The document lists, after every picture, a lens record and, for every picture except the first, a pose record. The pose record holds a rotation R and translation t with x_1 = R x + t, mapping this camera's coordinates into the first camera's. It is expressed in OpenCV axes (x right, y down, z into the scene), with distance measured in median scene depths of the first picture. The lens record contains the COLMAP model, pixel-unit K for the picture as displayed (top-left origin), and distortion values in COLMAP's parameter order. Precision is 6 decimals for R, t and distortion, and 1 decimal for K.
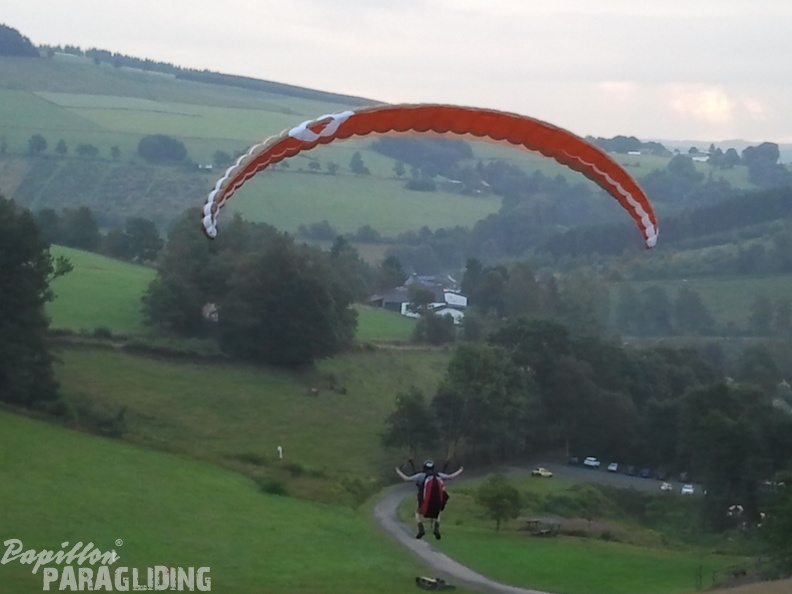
lens RADIAL K [[1860.6, 0, 402.6], [0, 1860.6, 299.9], [0, 0, 1]] dist [0.078552, 0.000000]
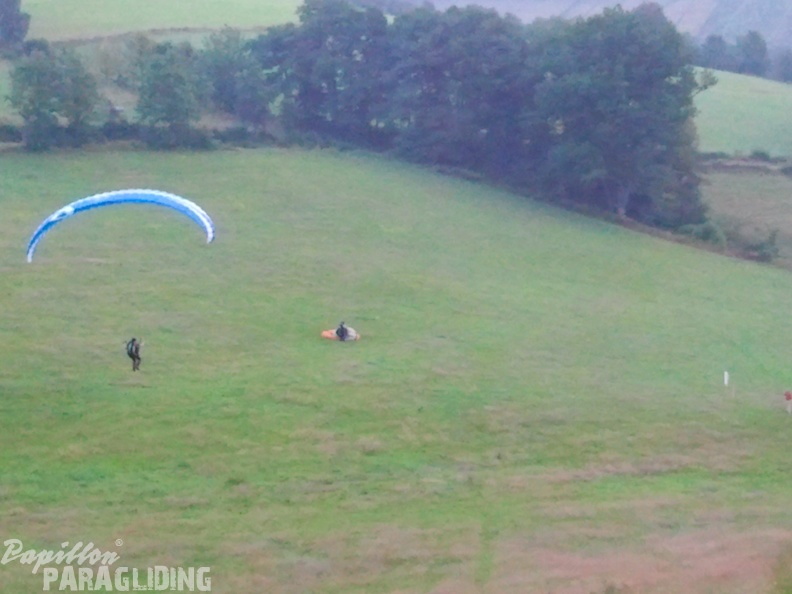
lens RADIAL K [[1860.6, 0, 402.0], [0, 1860.6, 297.4], [0, 0, 1]] dist [0.078552, 0.000000]
pose [[0.932791, 0.003792, -0.360398, 0.011948], [0.025855, 0.996664, 0.077405, 0.012782], [0.359489, -0.081521, 0.929582, 0.056944]]
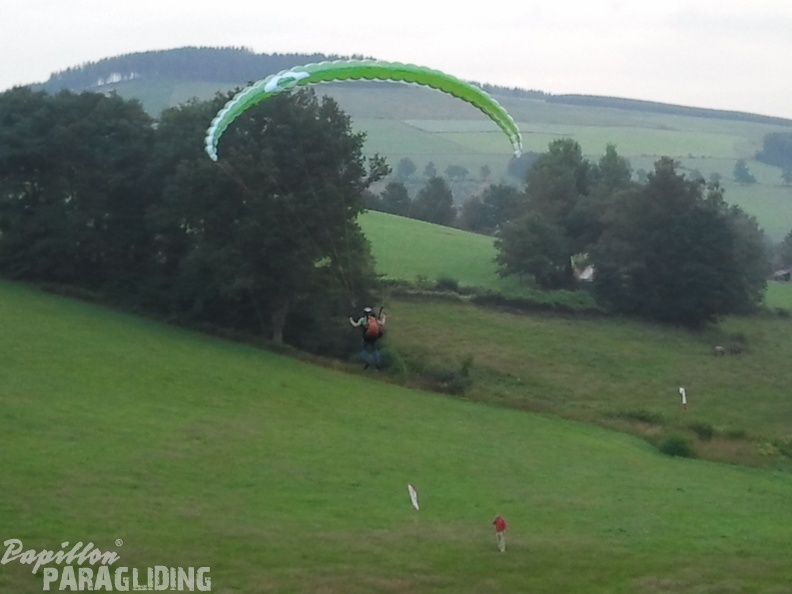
lens RADIAL K [[1860.6, 0, 392.2], [0, 1860.6, 296.7], [0, 0, 1]] dist [0.078552, 0.000000]
pose [[0.977094, -0.046393, -0.207691, -0.020522], [0.041164, 0.998719, -0.029430, 0.049400], [0.208790, 0.020207, 0.977752, 0.238232]]
